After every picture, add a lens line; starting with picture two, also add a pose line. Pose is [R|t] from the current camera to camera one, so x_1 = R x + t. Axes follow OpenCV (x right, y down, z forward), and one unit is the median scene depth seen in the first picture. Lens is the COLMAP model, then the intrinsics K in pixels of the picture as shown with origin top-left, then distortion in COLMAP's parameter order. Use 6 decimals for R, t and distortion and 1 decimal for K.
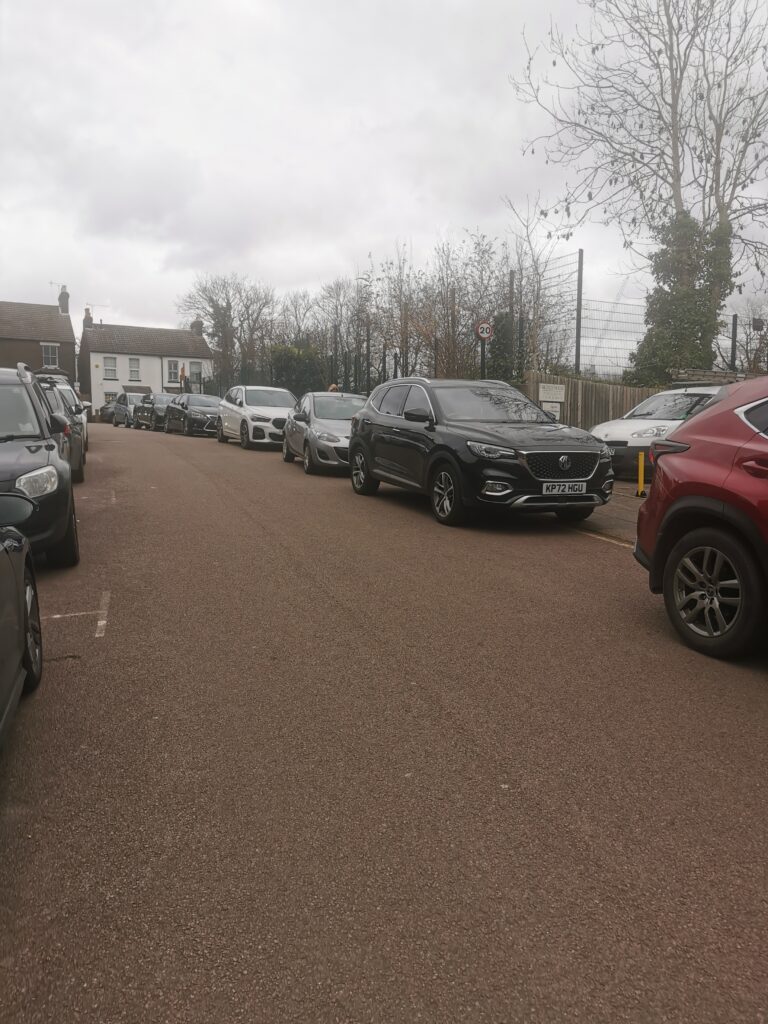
lens RADIAL K [[808.8, 0, 384.0], [0, 808.8, 512.0], [0, 0, 1]] dist [-0.011541, -0.013690]
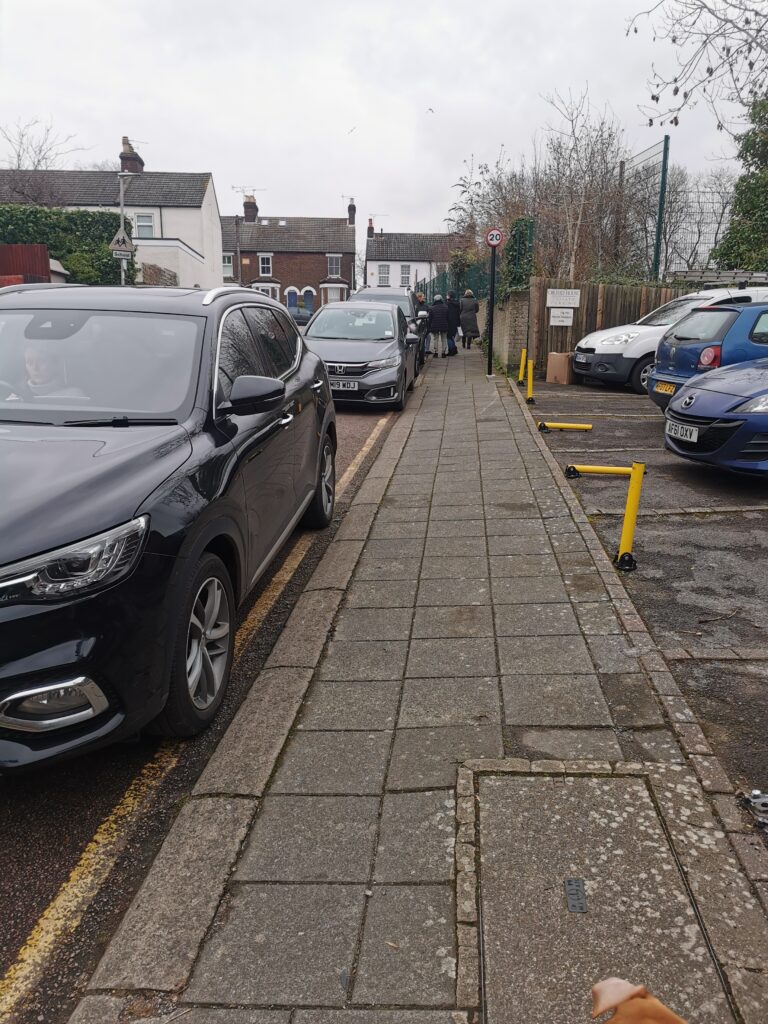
lens RADIAL K [[808.8, 0, 384.0], [0, 808.8, 512.0], [0, 0, 1]] dist [-0.011541, -0.013690]
pose [[0.910415, 0.082351, -0.405417, 0.340900], [-0.033777, 0.991512, 0.125553, -0.003359], [0.412315, -0.100612, 0.905469, -0.011966]]
